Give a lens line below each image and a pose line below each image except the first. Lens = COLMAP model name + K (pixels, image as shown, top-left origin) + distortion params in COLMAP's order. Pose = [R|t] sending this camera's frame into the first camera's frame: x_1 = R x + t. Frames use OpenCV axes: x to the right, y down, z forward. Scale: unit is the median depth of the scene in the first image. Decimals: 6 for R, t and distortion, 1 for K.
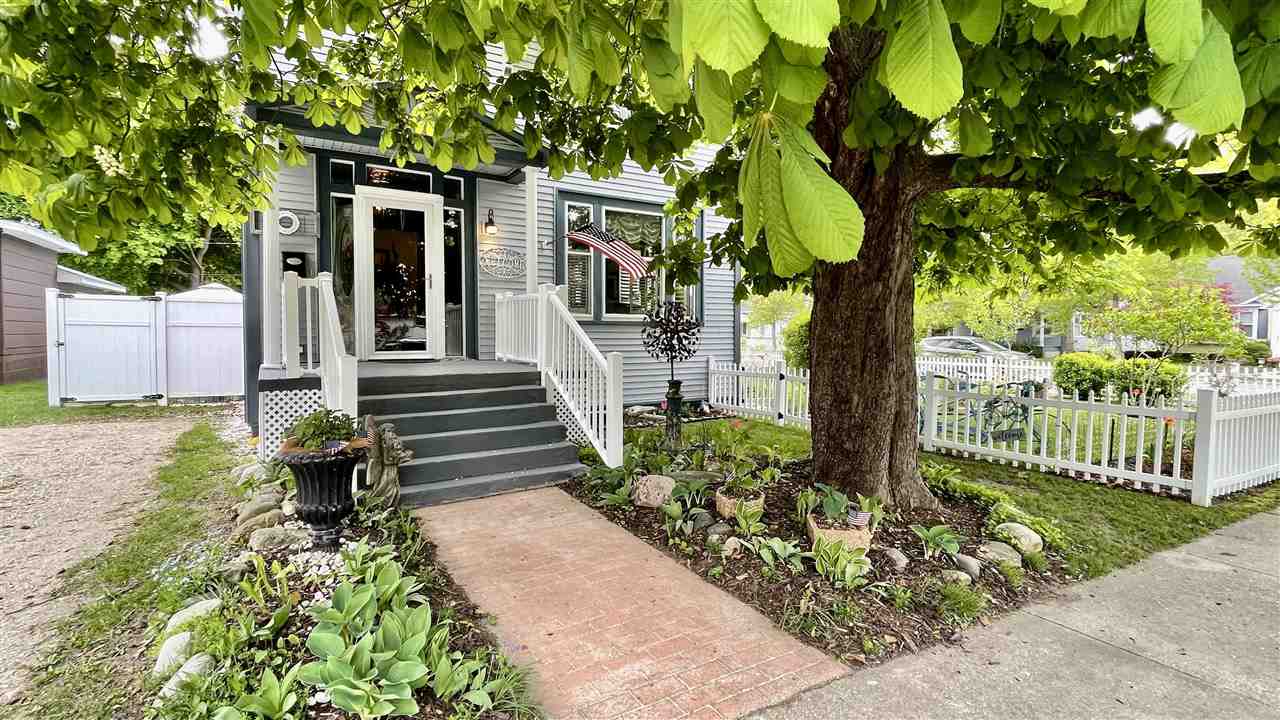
lens RADIAL K [[610.4, 0, 637.4], [0, 610.4, 350.0], [0, 0, 1]] dist [0.004623, -0.000563]
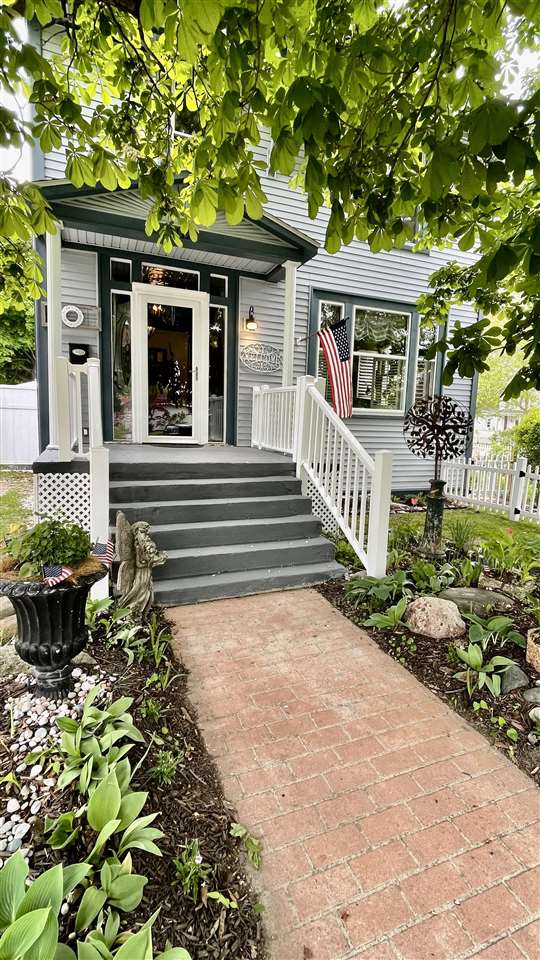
lens RADIAL K [[457.8, 0, 273.6], [0, 457.8, 482.2], [0, 0, 1]] dist [0.004623, -0.000563]
pose [[0.985072, 0.054569, -0.163267, -0.074883], [-0.037614, 0.993740, 0.105199, -0.013091], [0.167985, -0.097487, 0.980957, 0.260906]]
